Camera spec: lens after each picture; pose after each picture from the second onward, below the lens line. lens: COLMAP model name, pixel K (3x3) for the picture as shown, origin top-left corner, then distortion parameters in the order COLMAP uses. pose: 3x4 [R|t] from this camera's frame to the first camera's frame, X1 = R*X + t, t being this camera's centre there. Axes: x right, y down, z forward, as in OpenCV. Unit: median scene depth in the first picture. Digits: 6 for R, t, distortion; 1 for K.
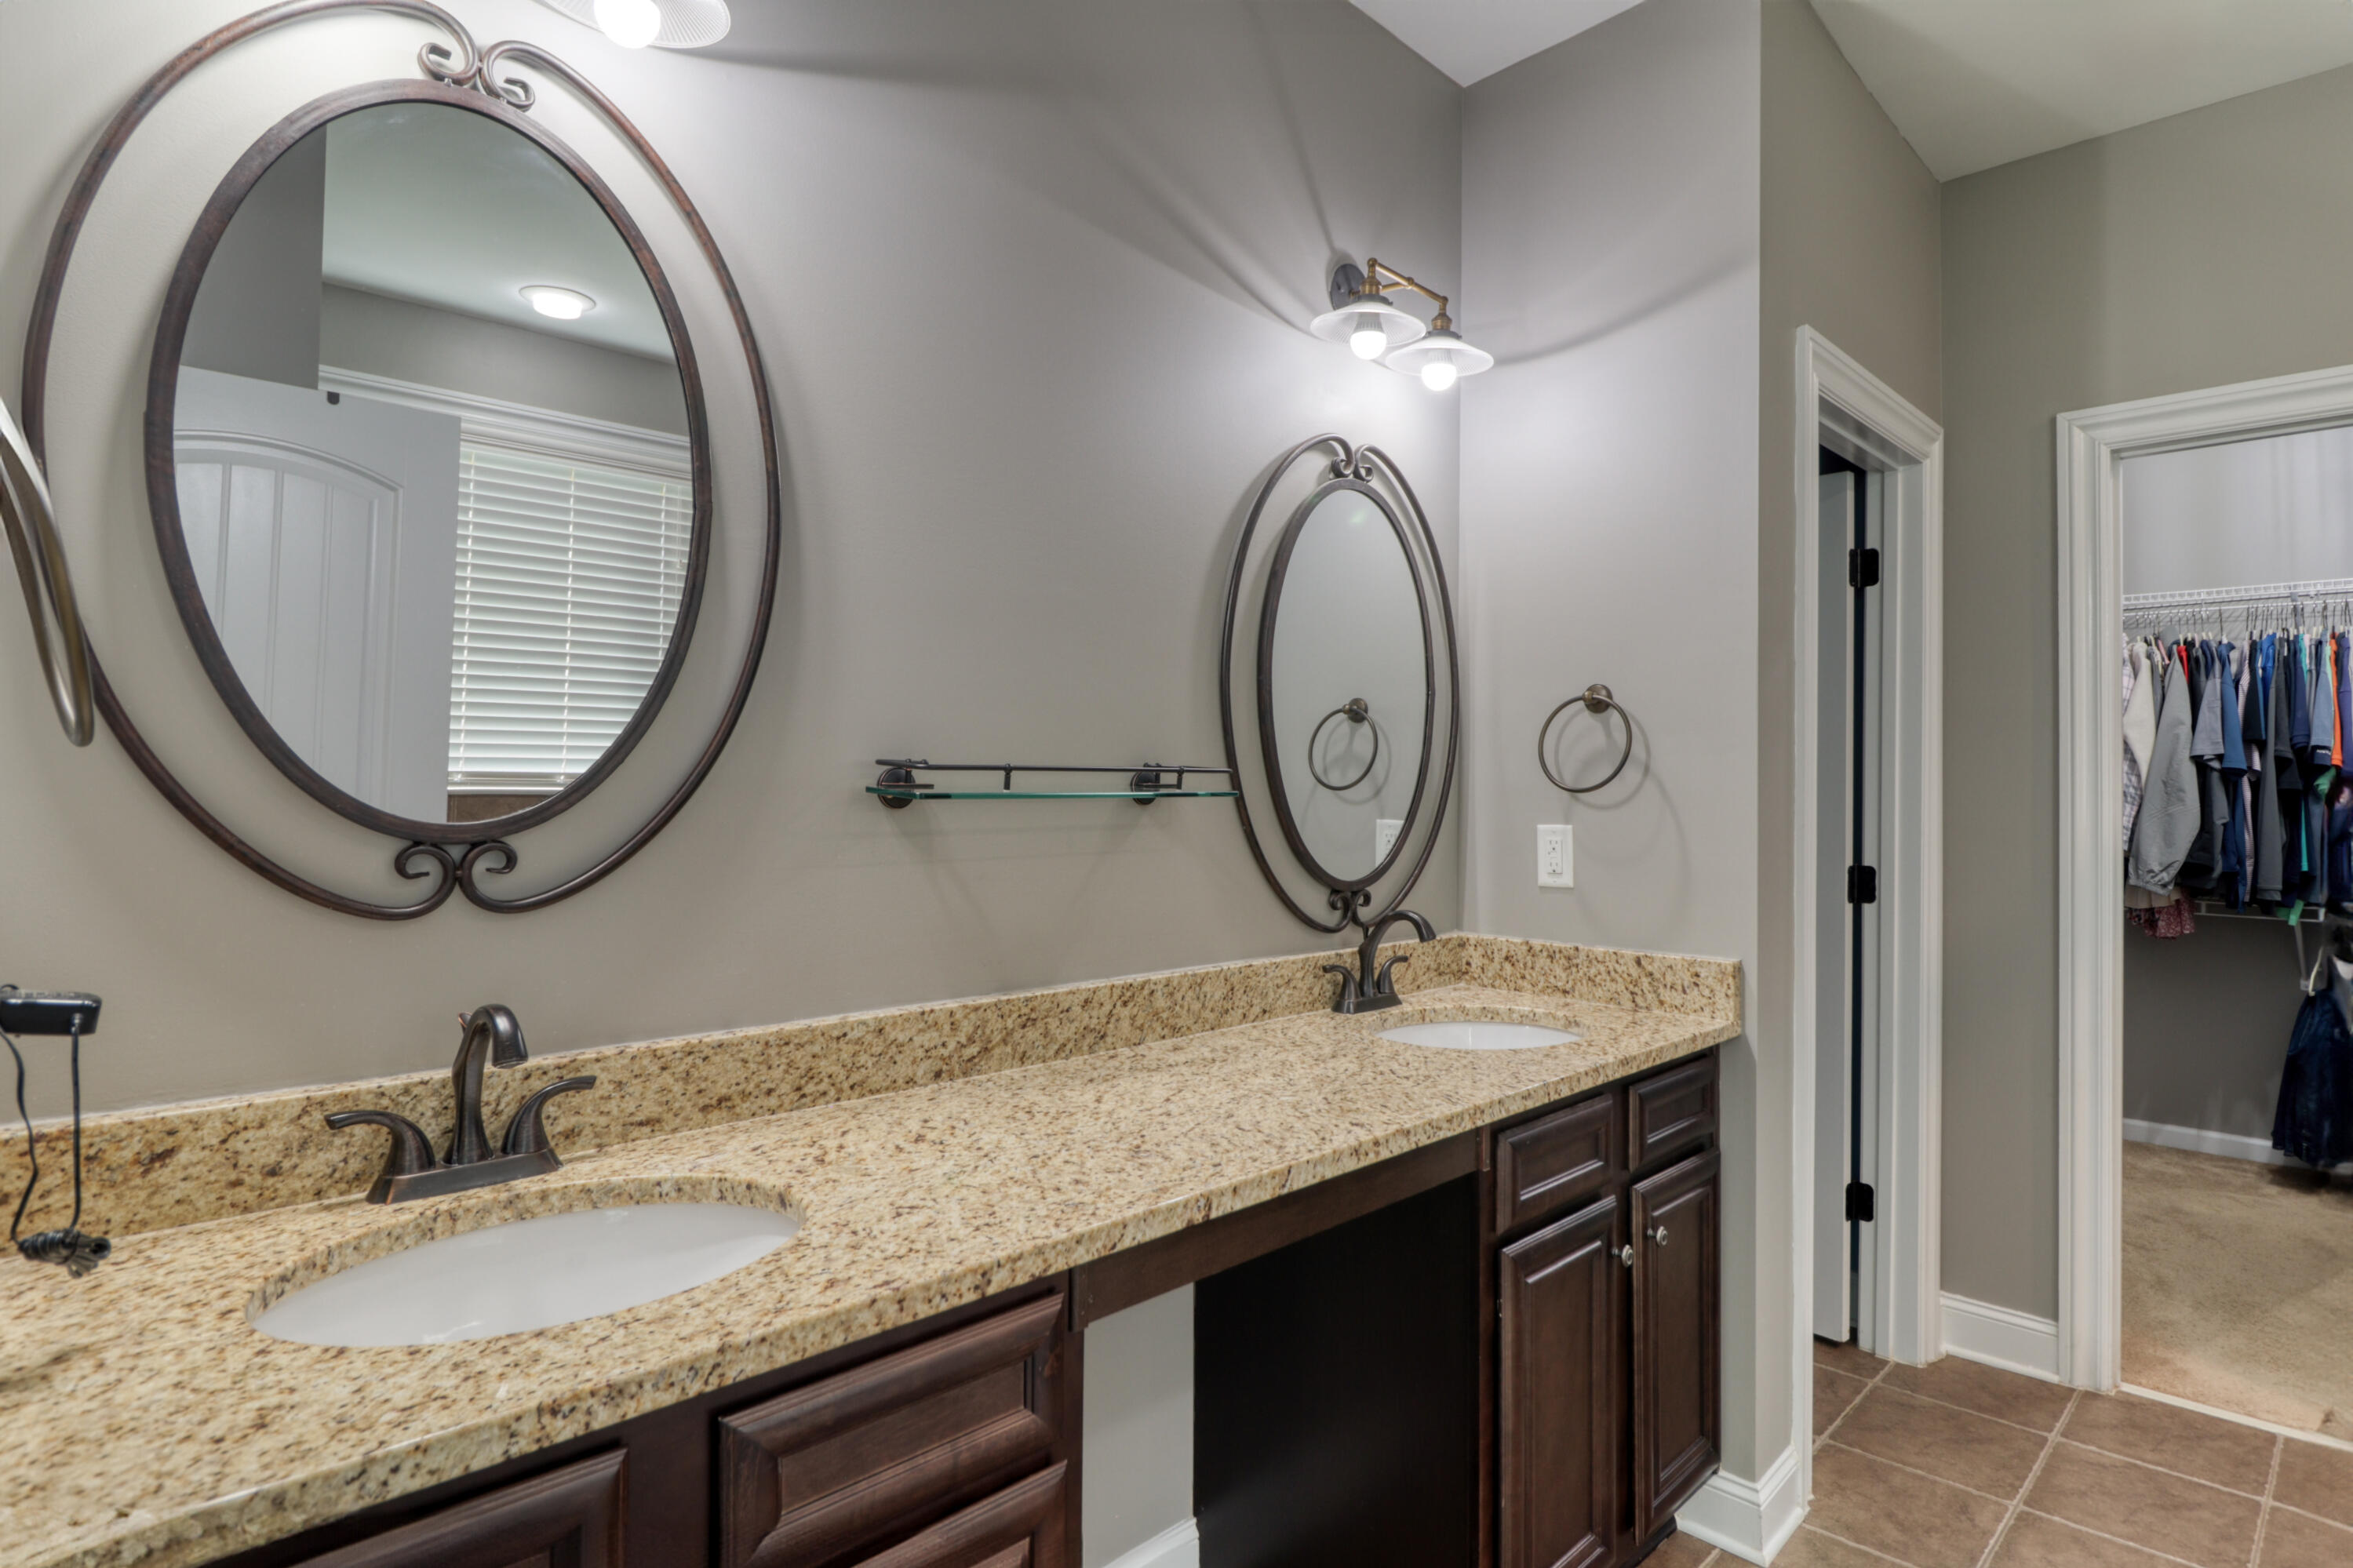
lens RADIAL K [[1229.6, 0, 1174.9], [0, 1229.6, 785.5], [0, 0, 1]] dist [-0.003178, -0.003976]
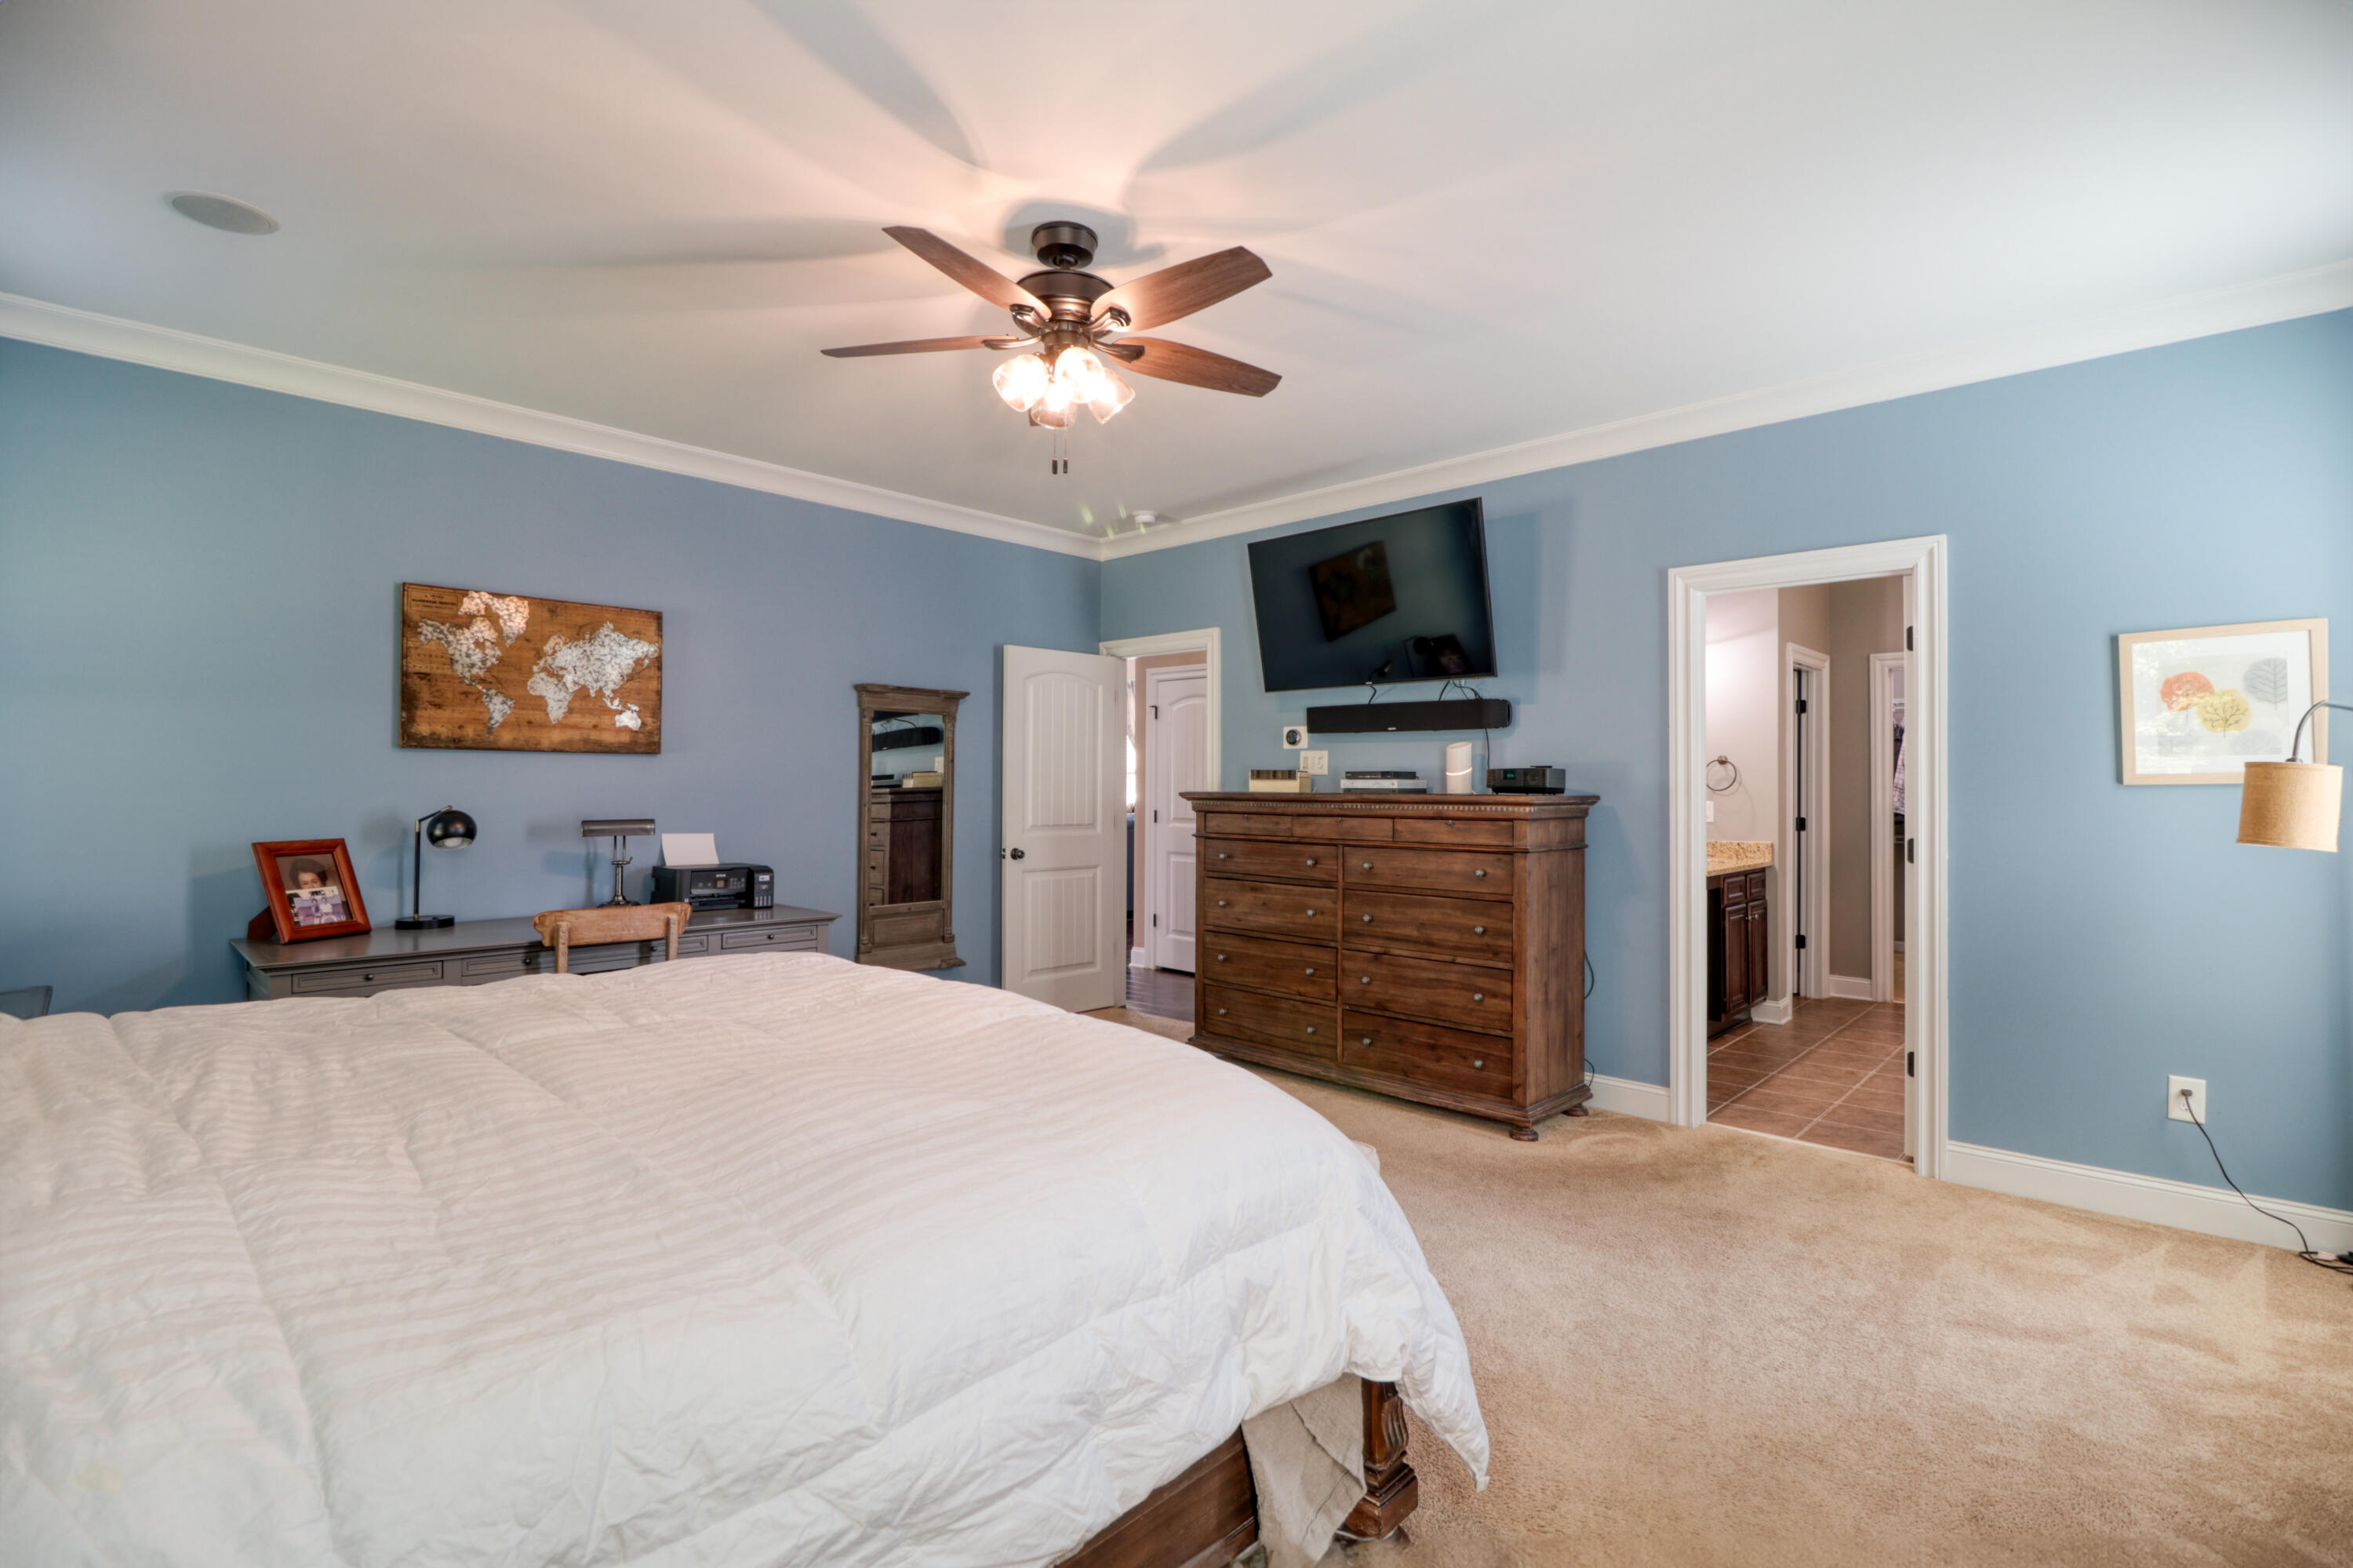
lens RADIAL K [[1095.5, 0, 1188.5], [0, 1095.5, 777.5], [0, 0, 1]] dist [-0.001200, -0.000090]
pose [[0.998934, 0.000372, 0.046162, -0.971119], [-0.000088, 0.999981, -0.006144, -0.008874], [-0.046163, 0.006133, 0.998915, -1.455741]]
